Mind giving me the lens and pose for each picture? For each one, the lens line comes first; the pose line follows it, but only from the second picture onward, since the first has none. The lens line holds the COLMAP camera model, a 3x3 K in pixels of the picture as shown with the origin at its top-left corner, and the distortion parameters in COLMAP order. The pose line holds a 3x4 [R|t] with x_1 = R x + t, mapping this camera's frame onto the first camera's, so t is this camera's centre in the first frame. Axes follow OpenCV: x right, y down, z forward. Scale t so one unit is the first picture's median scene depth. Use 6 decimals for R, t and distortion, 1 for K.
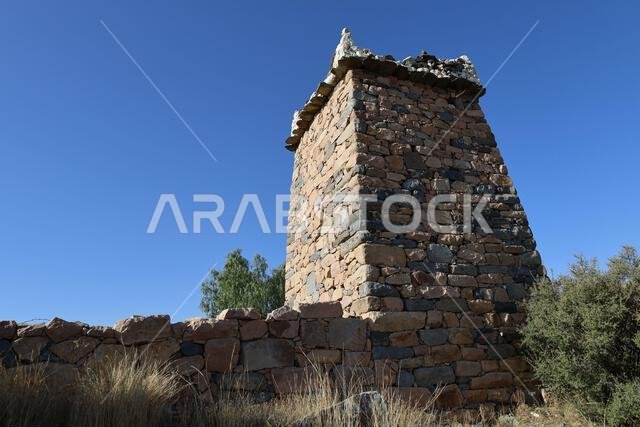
lens RADIAL K [[438.5, 0, 320.9], [0, 438.5, 213.7], [0, 0, 1]] dist [-0.004944, 0.001540]
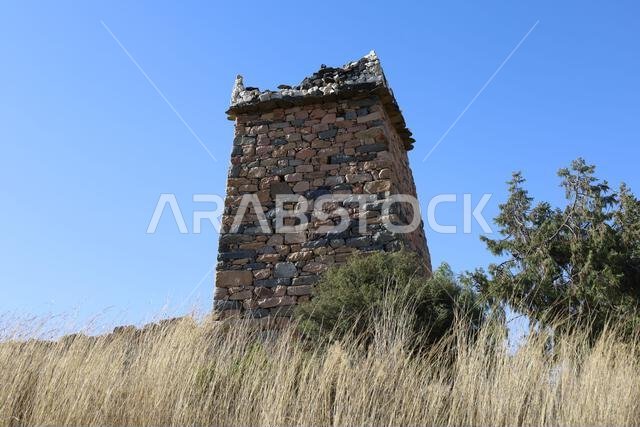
lens RADIAL K [[940.2, 0, 316.2], [0, 940.2, 212.6], [0, 0, 1]] dist [-0.018168, 0.000000]
pose [[0.816829, -0.155345, -0.555570, 1.693433], [0.179787, 0.983647, -0.010709, -0.020573], [0.548148, -0.091137, 0.831401, -1.029257]]
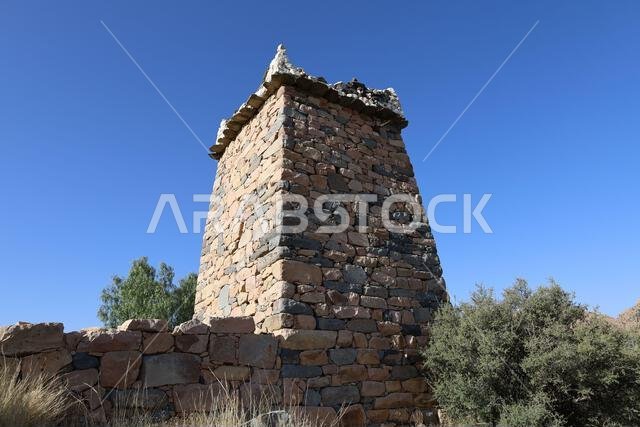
lens RADIAL K [[438.5, 0, 319.6], [0, 438.5, 214.1], [0, 0, 1]] dist [-0.004944, 0.001540]
pose [[0.979521, 0.088871, 0.180667, -0.006385], [-0.082455, 0.995678, -0.042730, 0.001007], [-0.183683, 0.026958, 0.982616, 0.004071]]
